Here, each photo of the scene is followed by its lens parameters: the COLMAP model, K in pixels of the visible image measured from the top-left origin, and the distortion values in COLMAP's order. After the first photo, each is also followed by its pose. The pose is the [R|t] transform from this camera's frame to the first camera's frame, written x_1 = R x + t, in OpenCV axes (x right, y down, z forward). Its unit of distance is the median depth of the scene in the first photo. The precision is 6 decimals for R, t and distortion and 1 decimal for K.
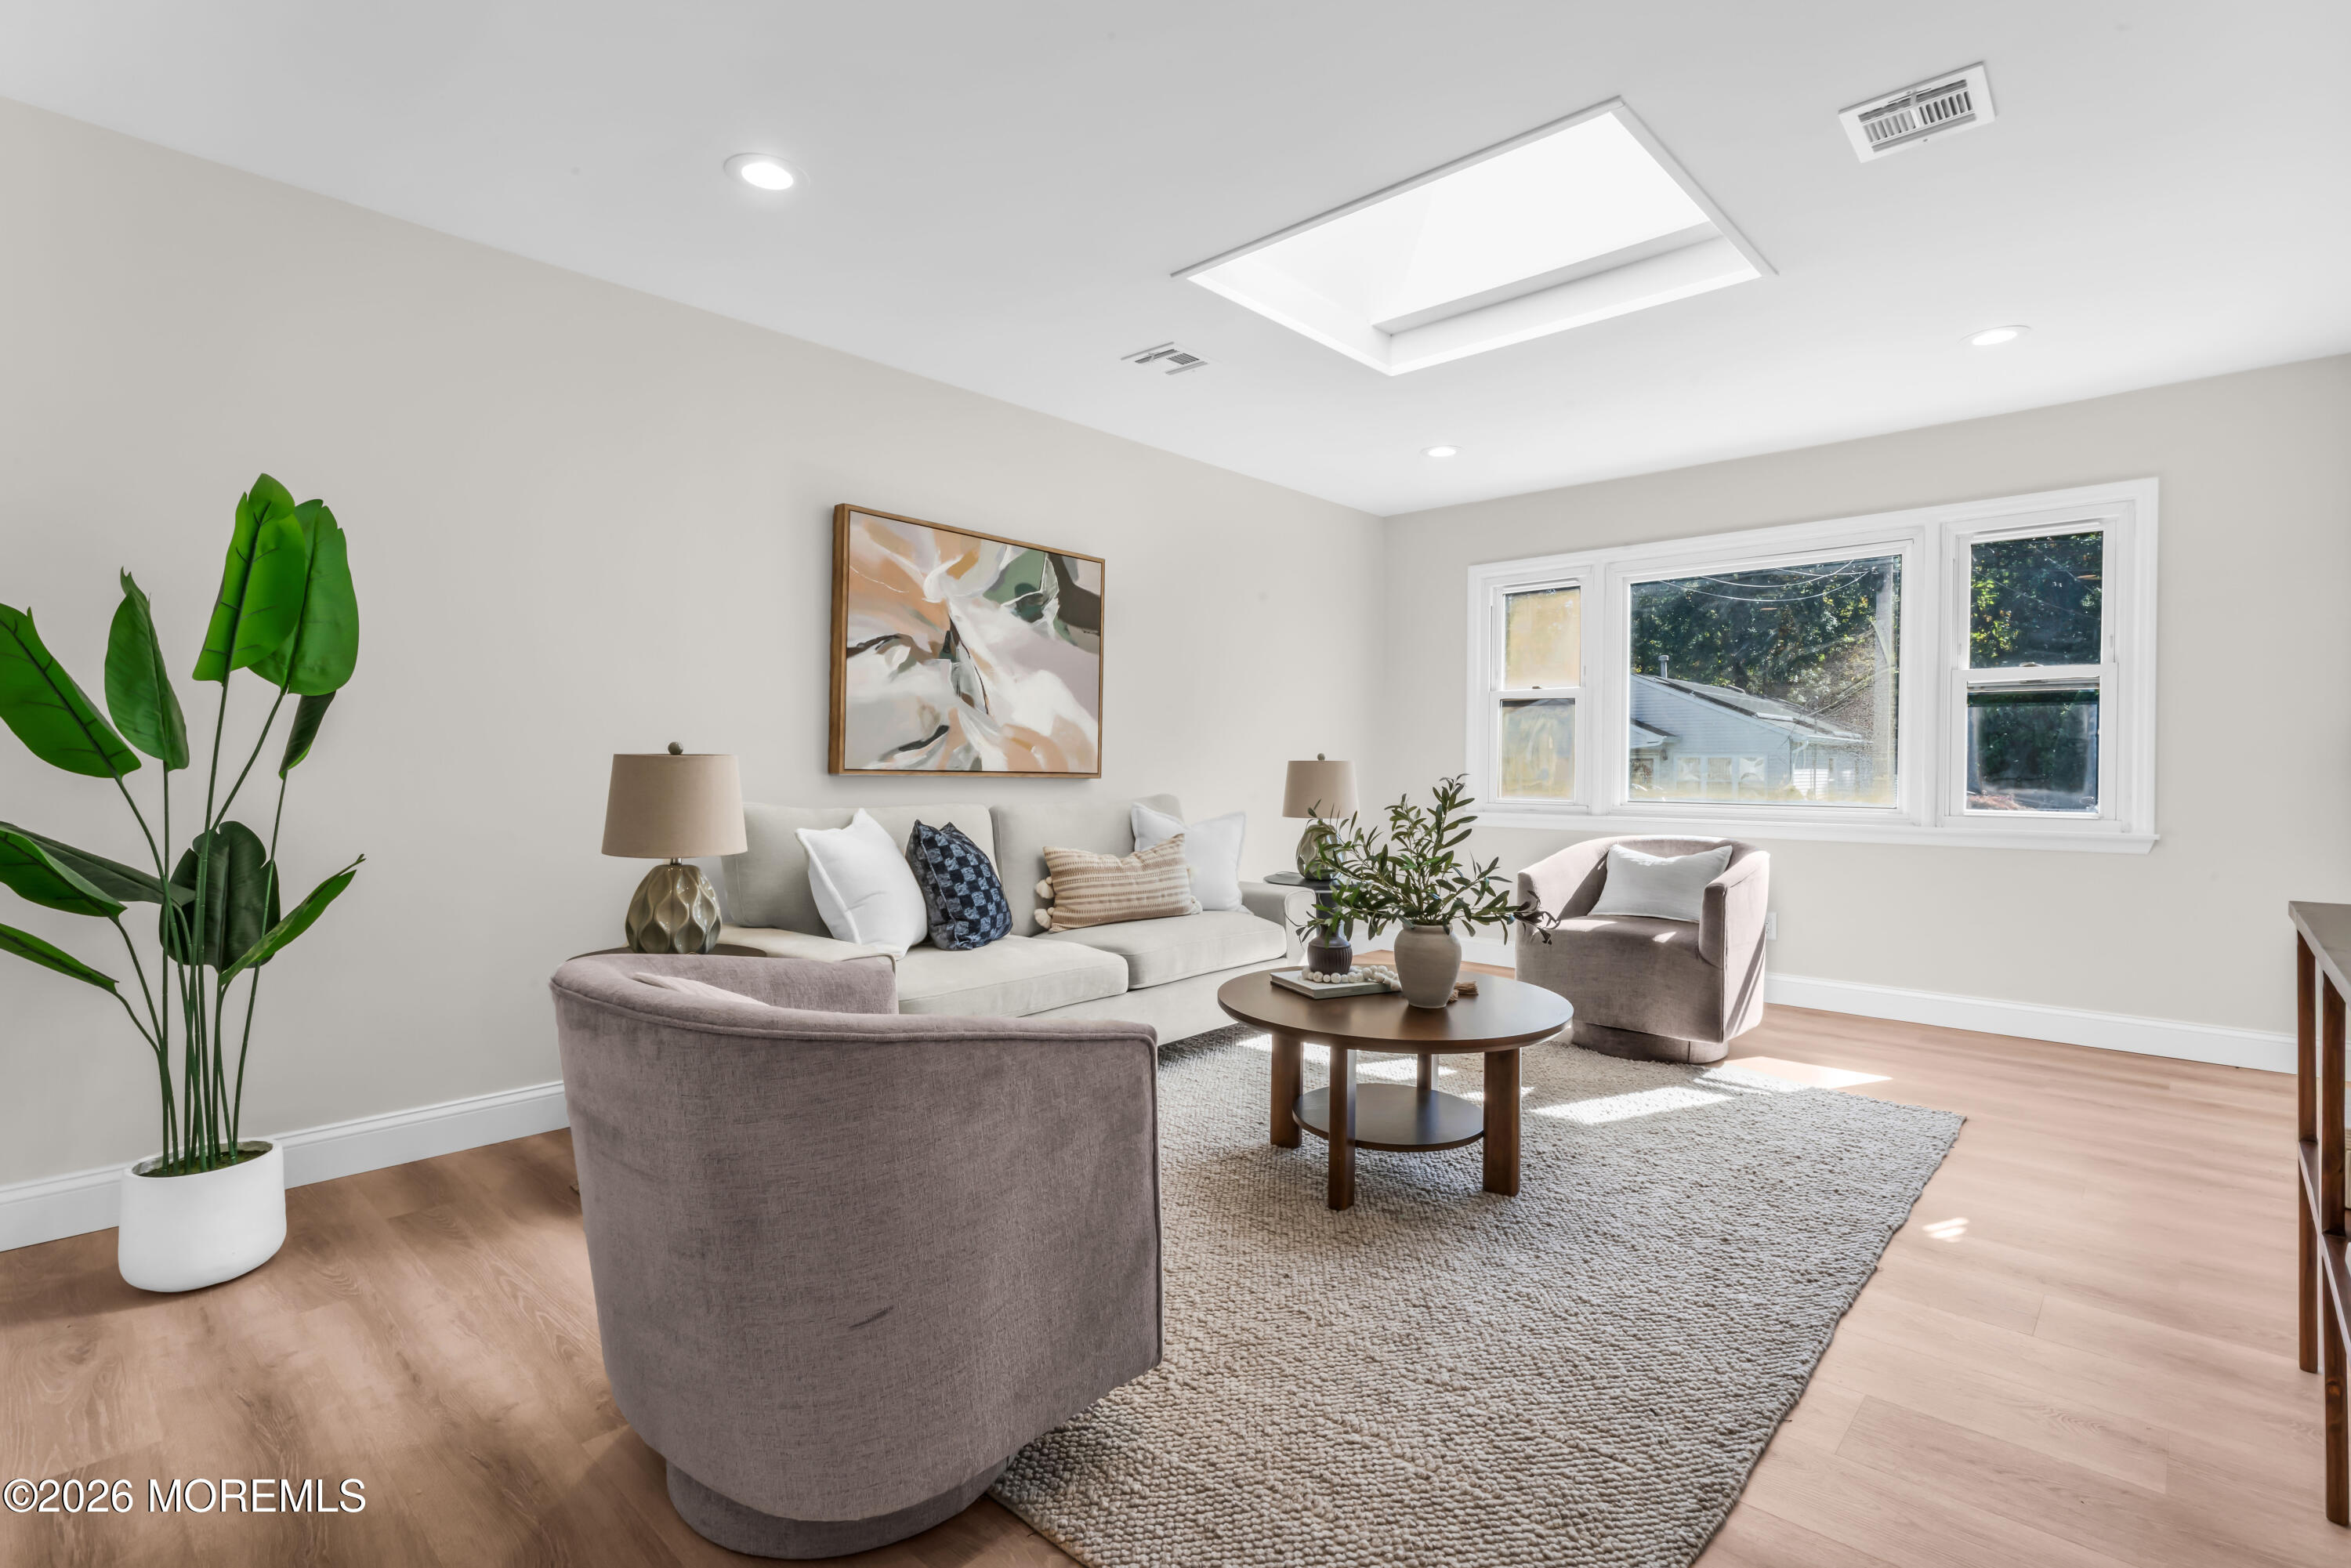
lens RADIAL K [[1122.9, 0, 1184.2], [0, 1122.9, 766.3], [0, 0, 1]] dist [-0.017480, -0.000143]
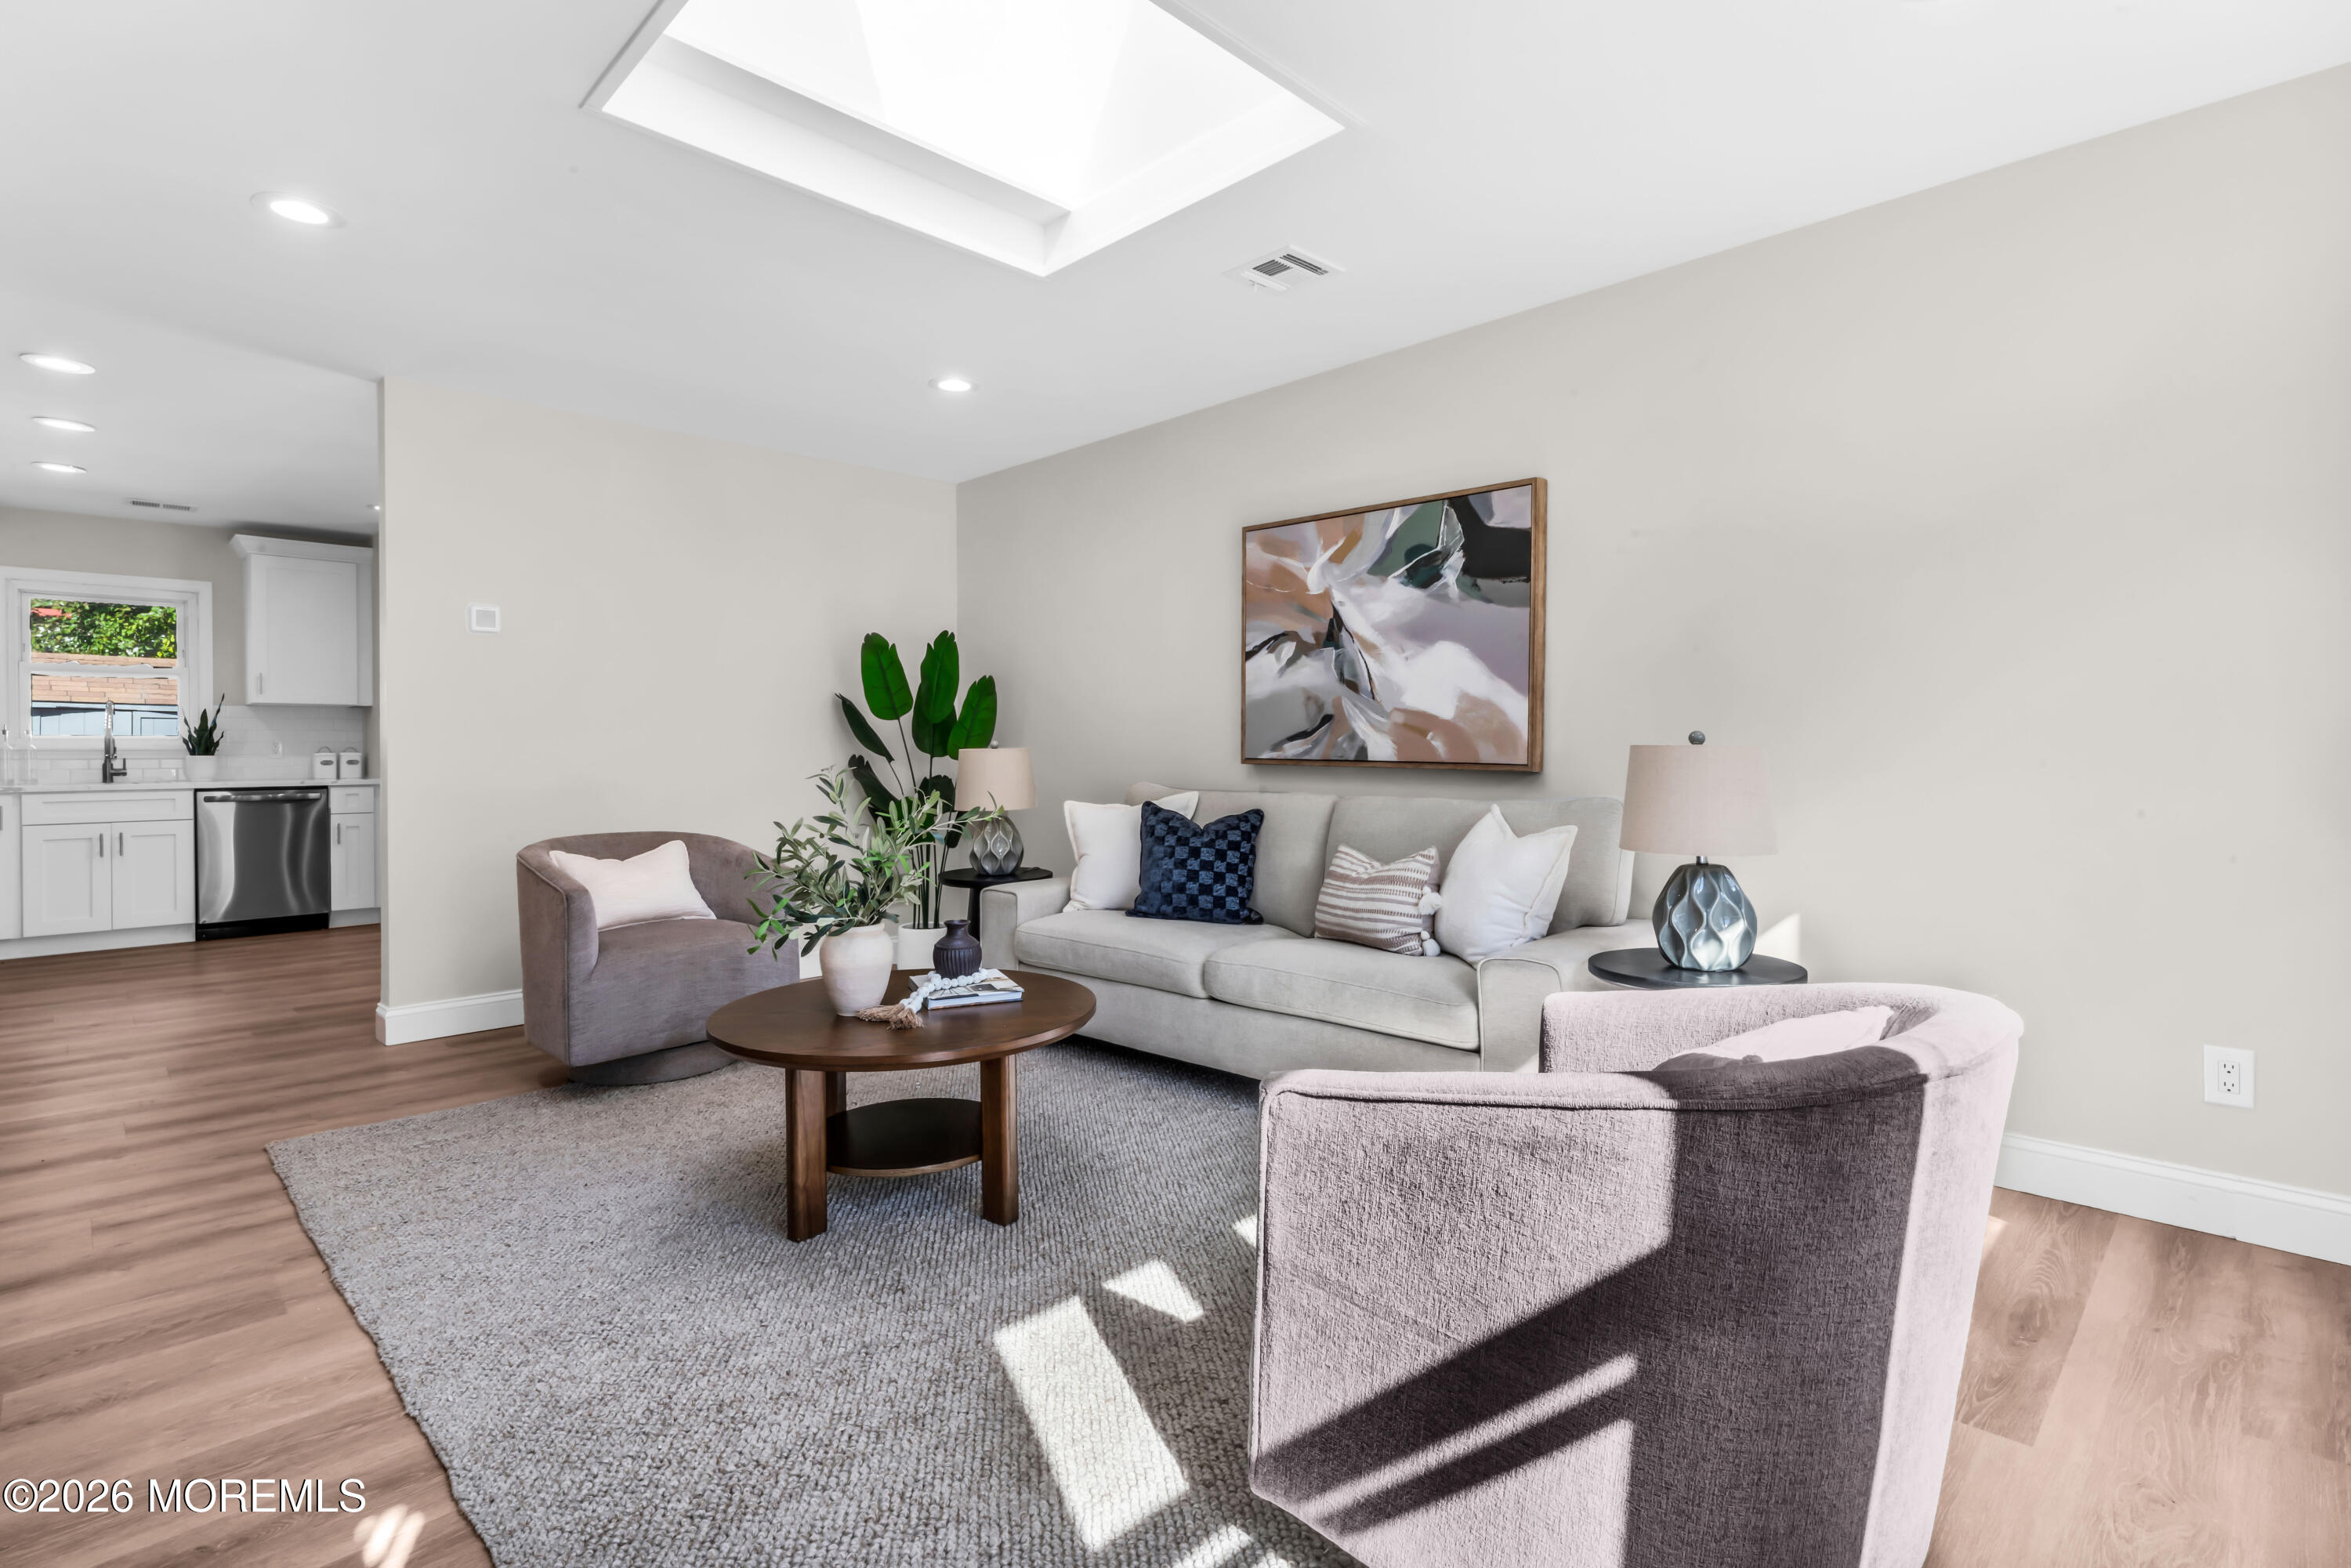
lens RADIAL K [[1122.9, 0, 1177.7], [0, 1122.9, 777.4], [0, 0, 1]] dist [-0.017480, -0.000143]
pose [[-0.053721, 0.015360, -0.998438, 0.772527], [-0.002709, 0.999876, 0.015528, 0.004223], [0.998552, 0.003539, -0.053673, 0.900676]]
